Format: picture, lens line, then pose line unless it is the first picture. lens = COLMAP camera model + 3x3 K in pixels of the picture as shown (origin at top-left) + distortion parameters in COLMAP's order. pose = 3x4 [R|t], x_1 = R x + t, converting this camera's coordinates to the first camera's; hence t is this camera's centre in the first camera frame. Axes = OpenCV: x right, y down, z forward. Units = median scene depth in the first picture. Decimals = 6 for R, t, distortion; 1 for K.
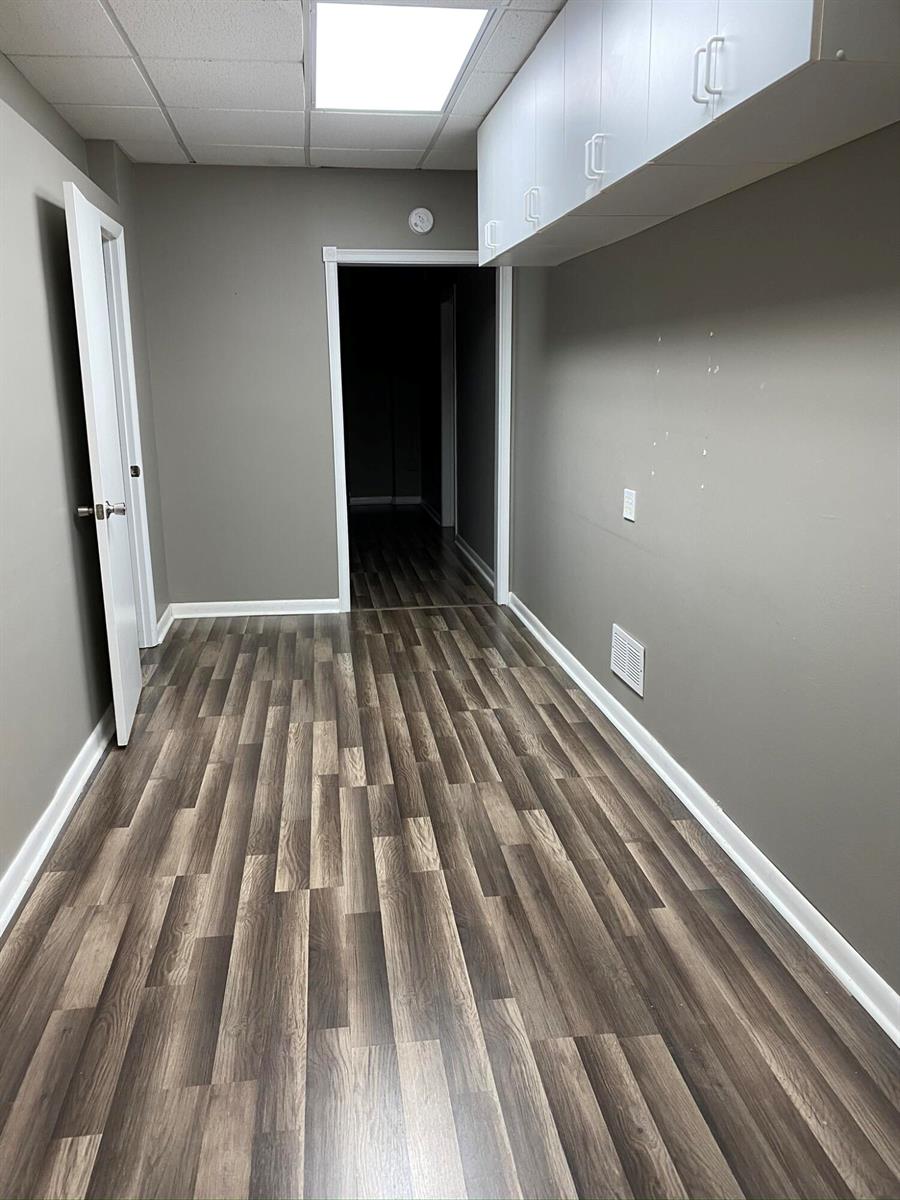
lens RADIAL K [[891.8, 0, 450.0], [0, 891.8, 600.0], [0, 0, 1]] dist [-0.032540, -0.006554]
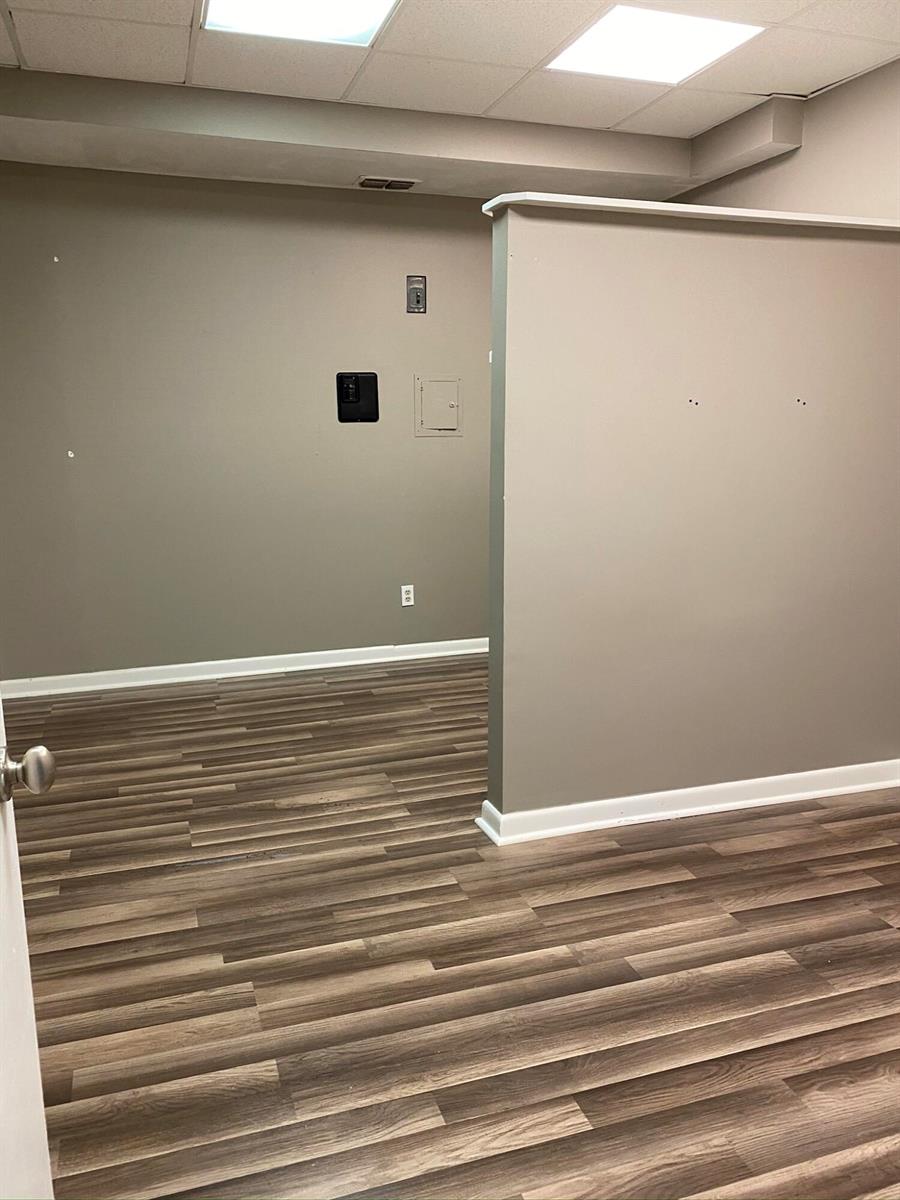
lens RADIAL K [[891.8, 0, 450.0], [0, 891.8, 600.0], [0, 0, 1]] dist [-0.032540, -0.006554]
pose [[0.169033, 0.214269, -0.962038, 0.378588], [-0.239617, 0.955732, 0.170764, -0.101005], [0.956040, 0.201656, 0.212893, 0.437620]]
